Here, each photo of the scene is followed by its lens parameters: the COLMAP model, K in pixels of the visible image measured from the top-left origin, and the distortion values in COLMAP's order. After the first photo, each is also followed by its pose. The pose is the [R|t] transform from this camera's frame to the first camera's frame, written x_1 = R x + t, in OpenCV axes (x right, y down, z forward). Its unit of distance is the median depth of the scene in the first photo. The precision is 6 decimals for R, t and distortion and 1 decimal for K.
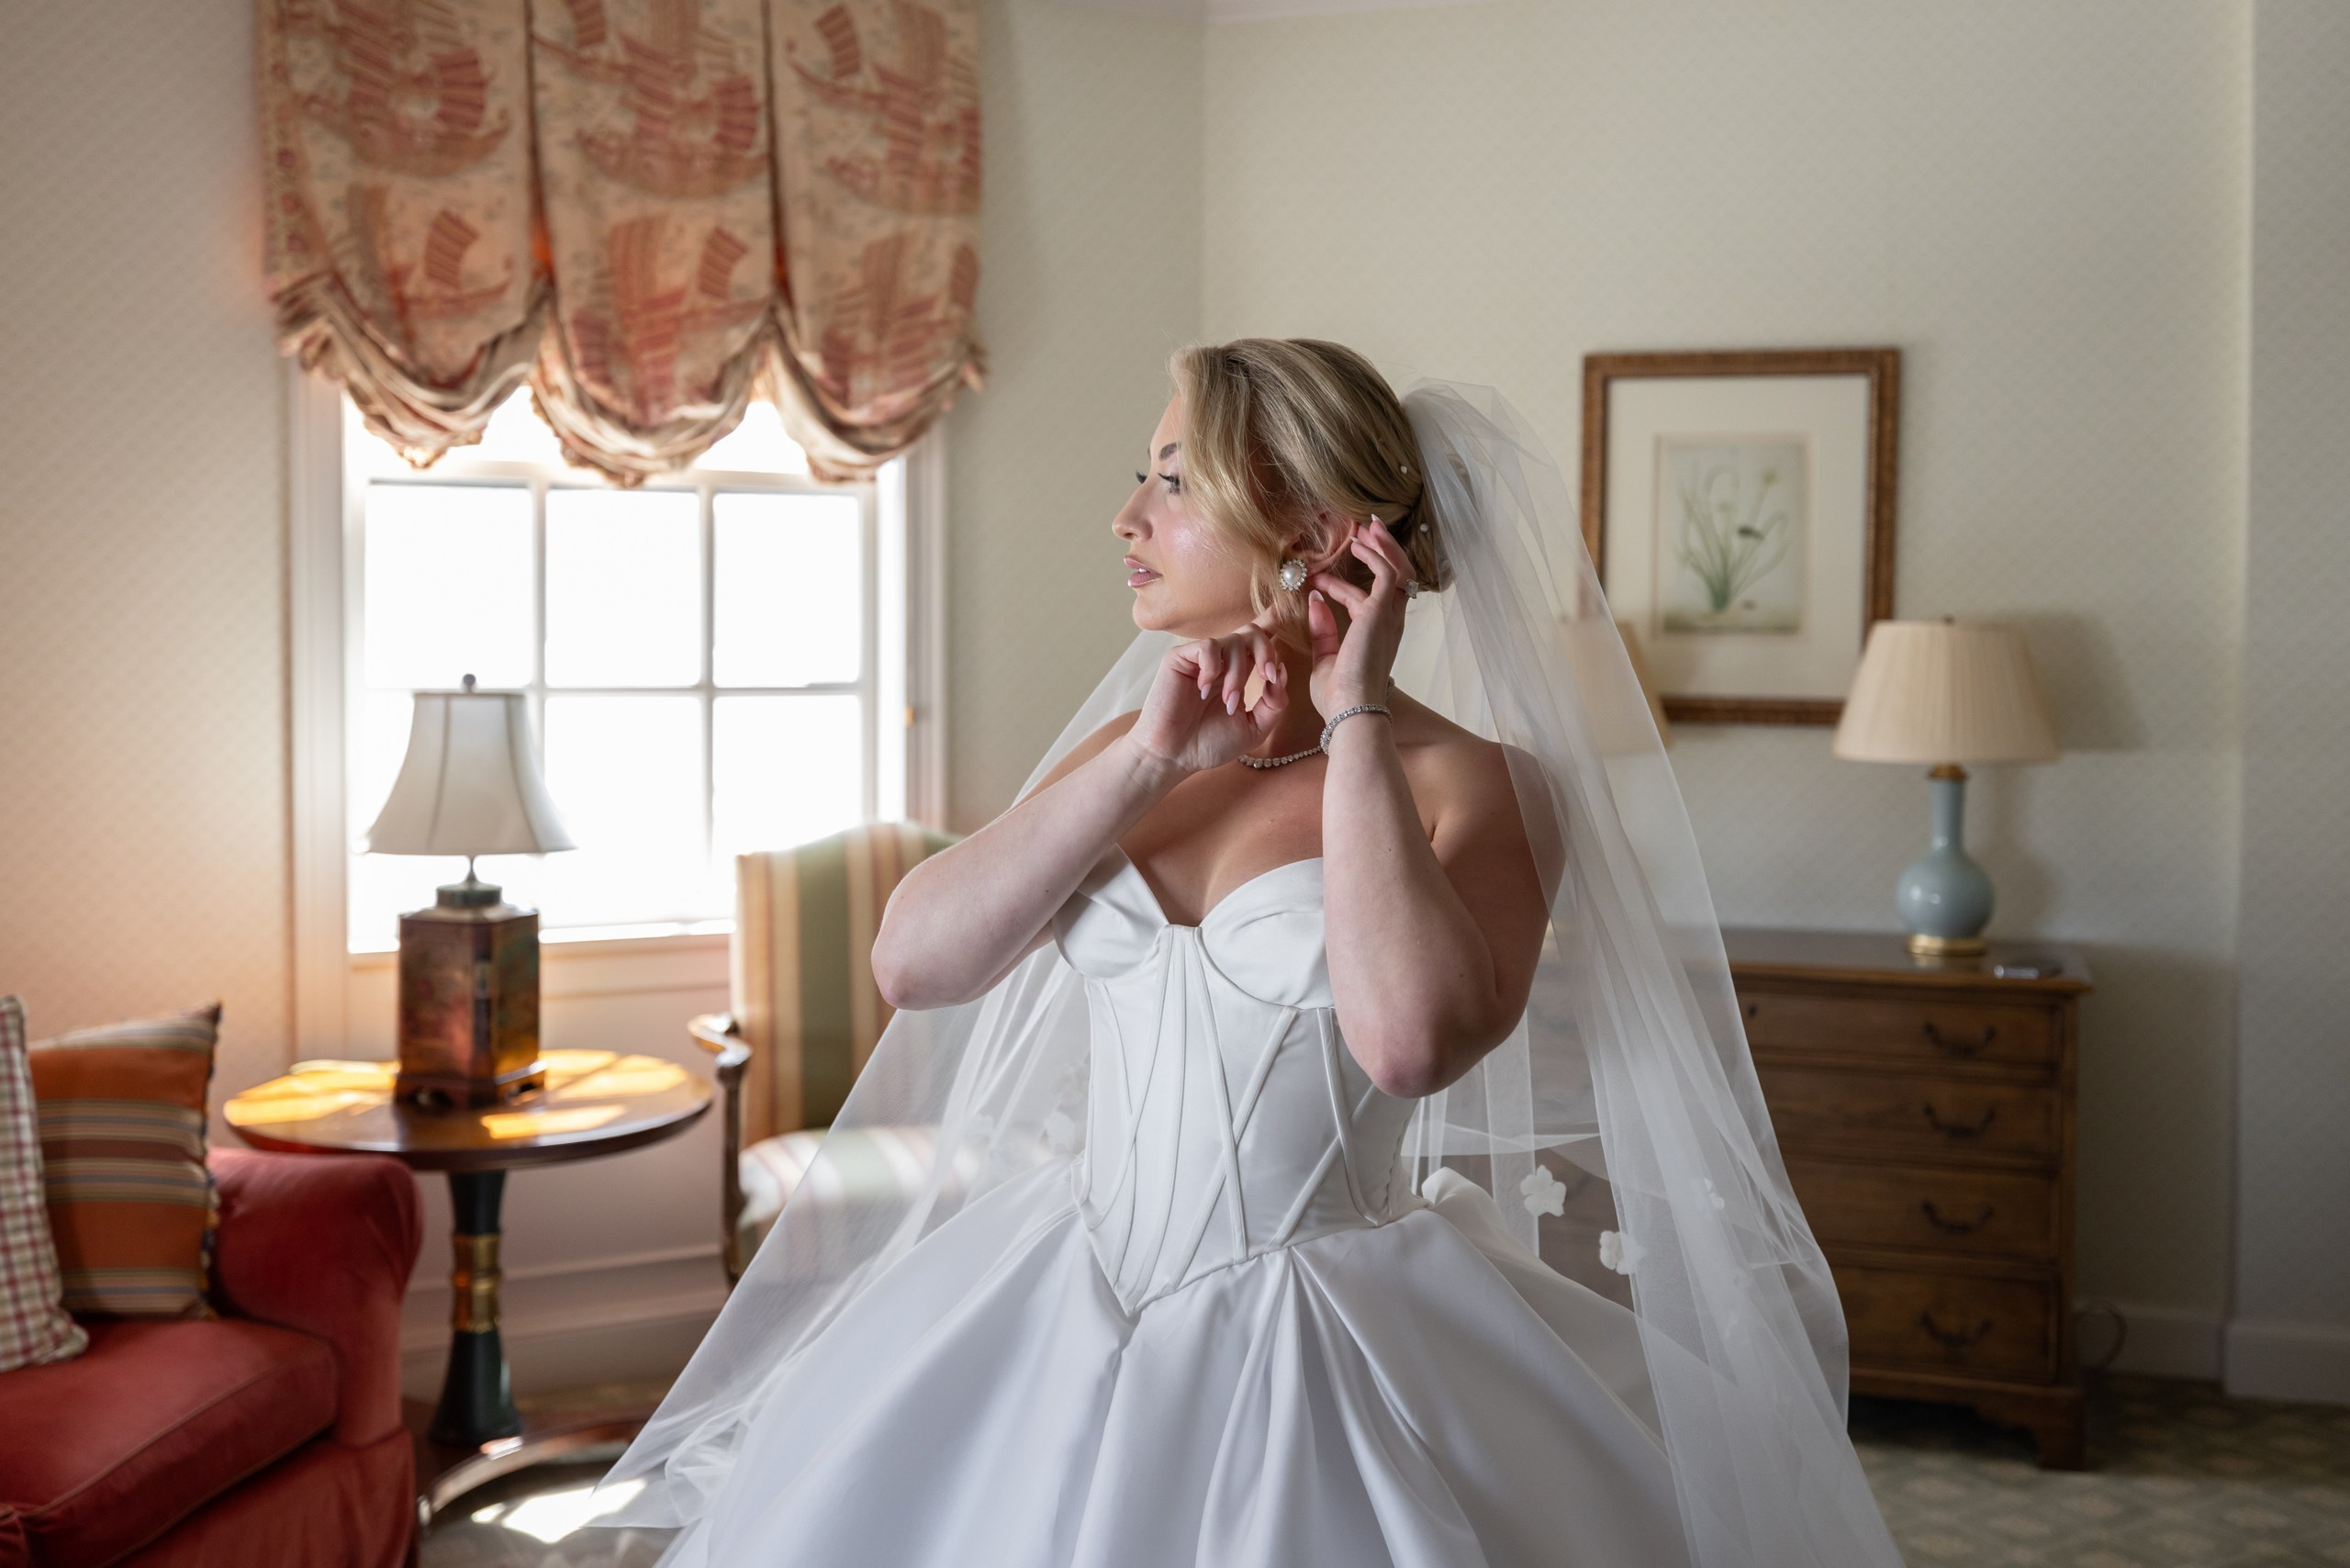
lens RADIAL K [[2429.5, 0, 1136.0], [0, 2429.5, 827.7], [0, 0, 1]] dist [-0.010120, 0.000000]
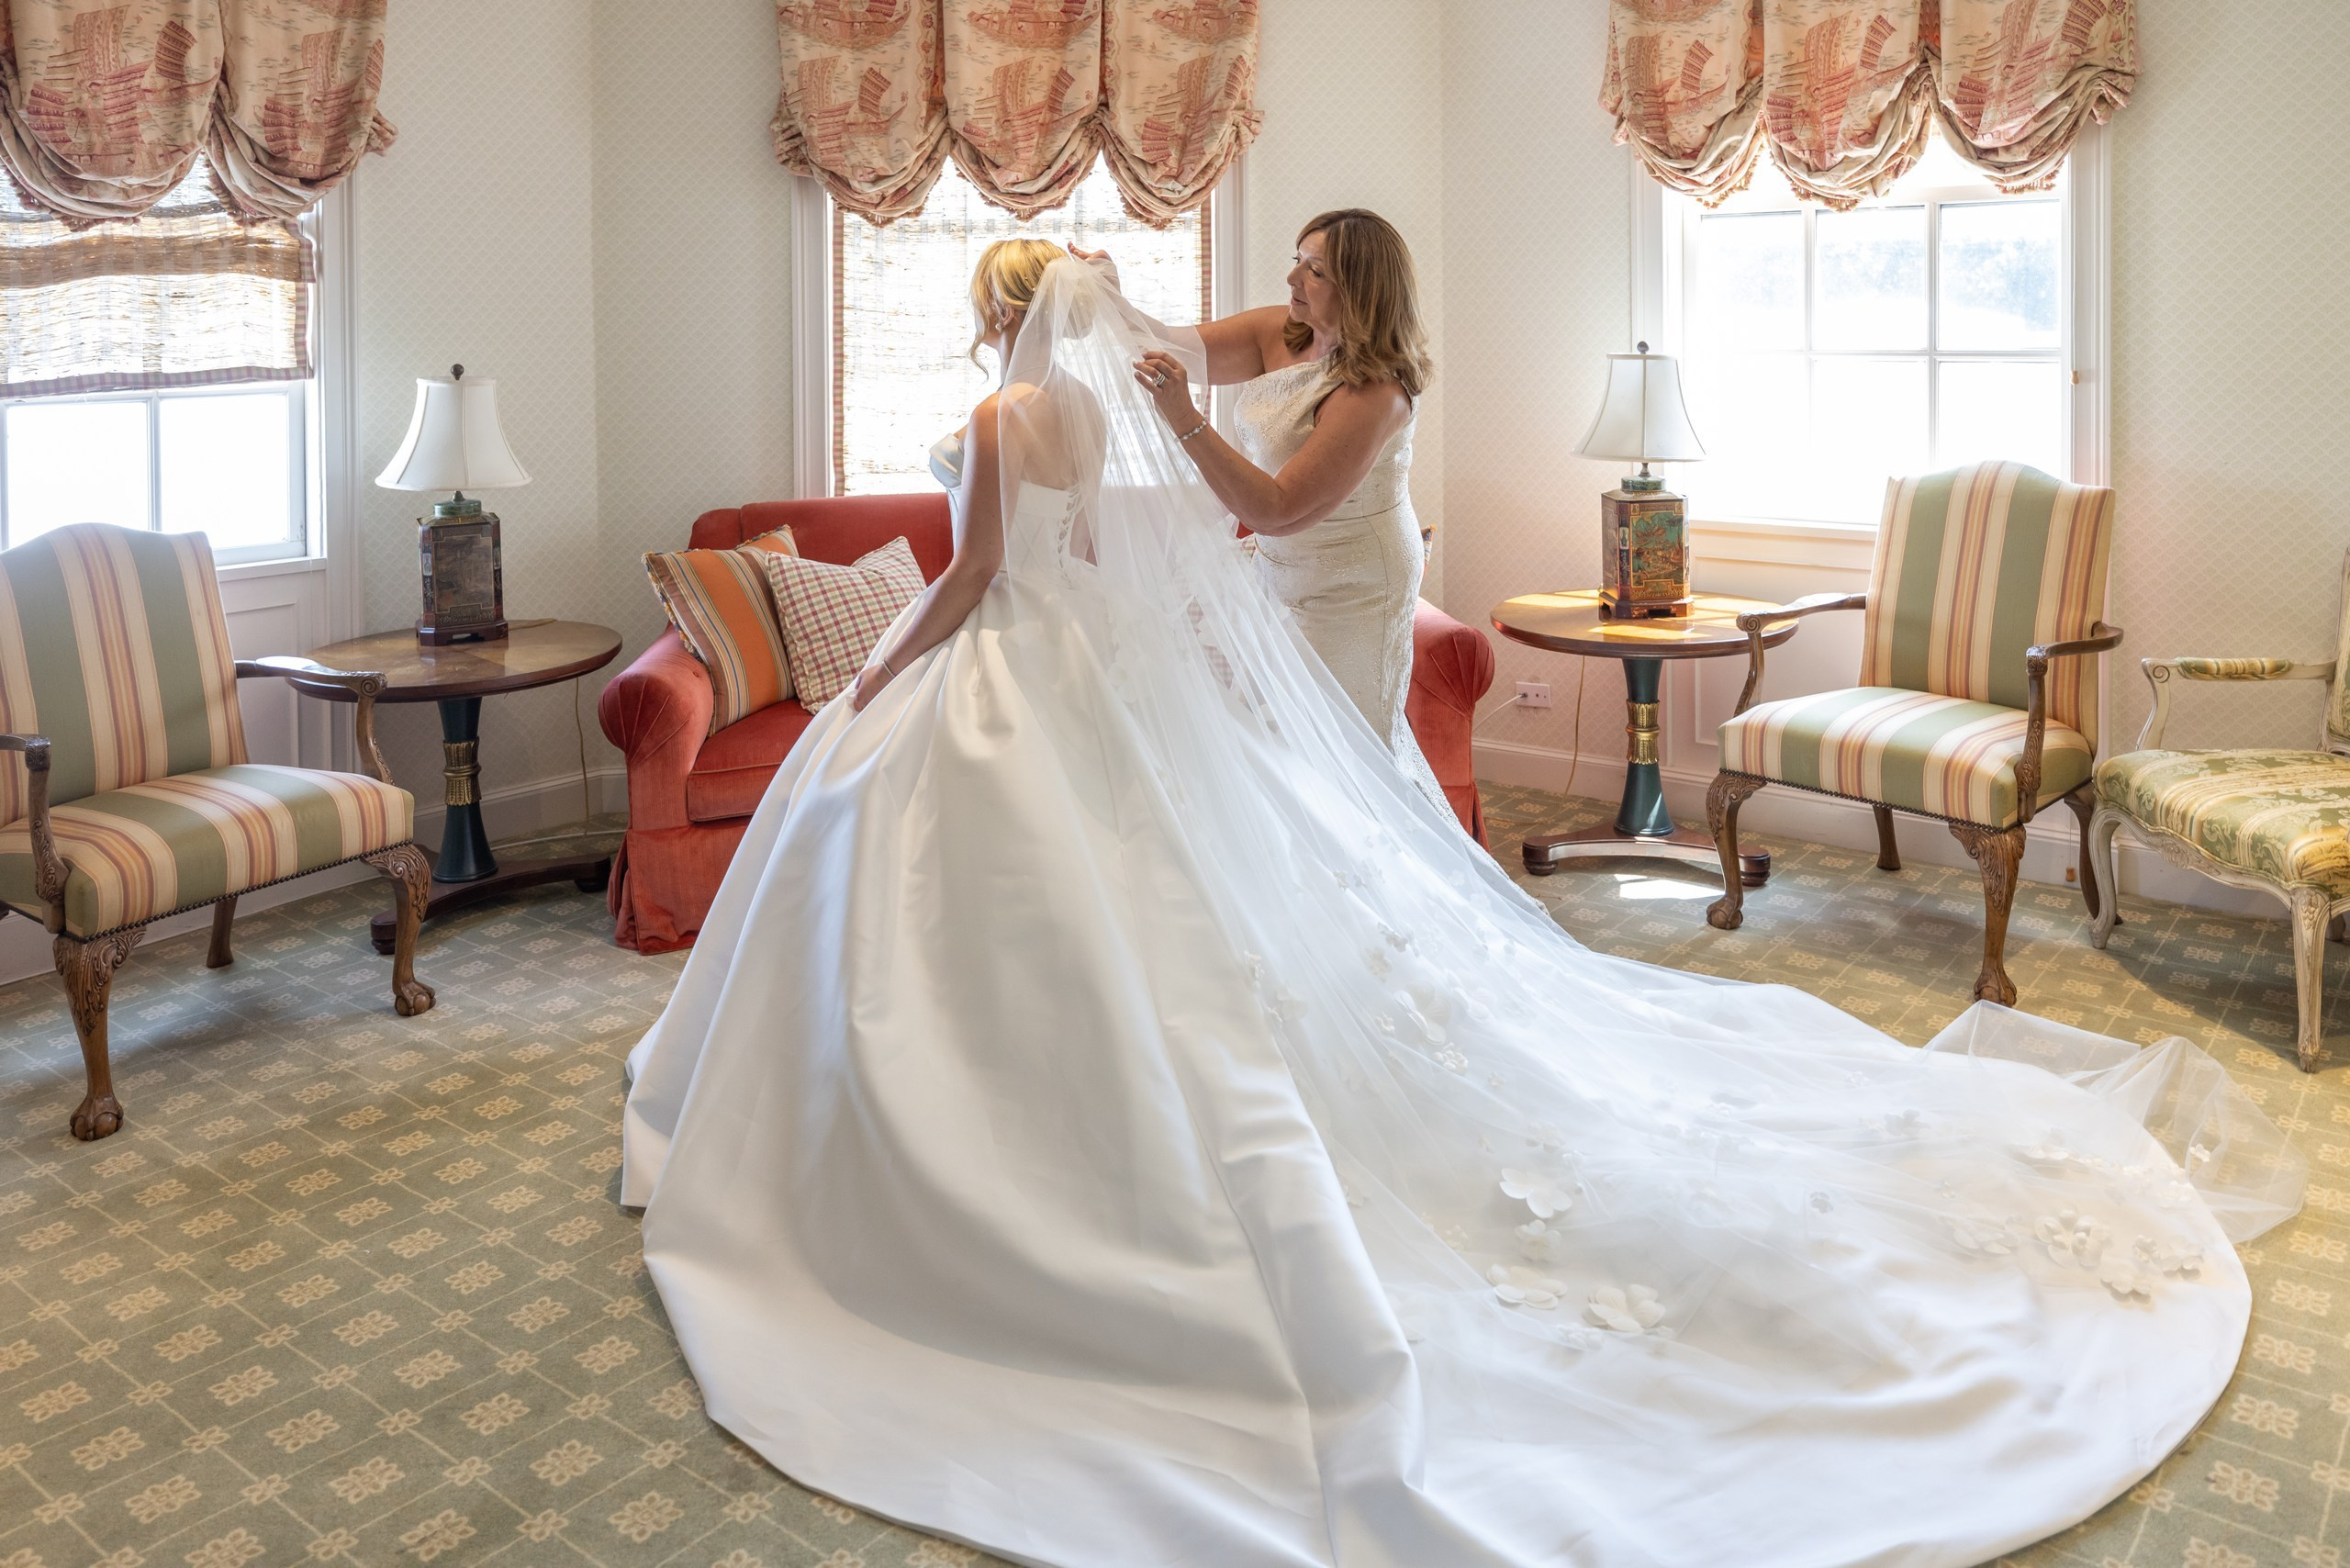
lens RADIAL K [[1963.7, 0, 1103.6], [0, 1963.7, 500.8], [0, 0, 1]] dist [-0.015753, -0.008552]
pose [[0.308597, 0.081348, -0.947708, 0.769054], [-0.056597, 0.996141, 0.067076, -0.025803], [0.949507, 0.032938, 0.312011, 0.258300]]
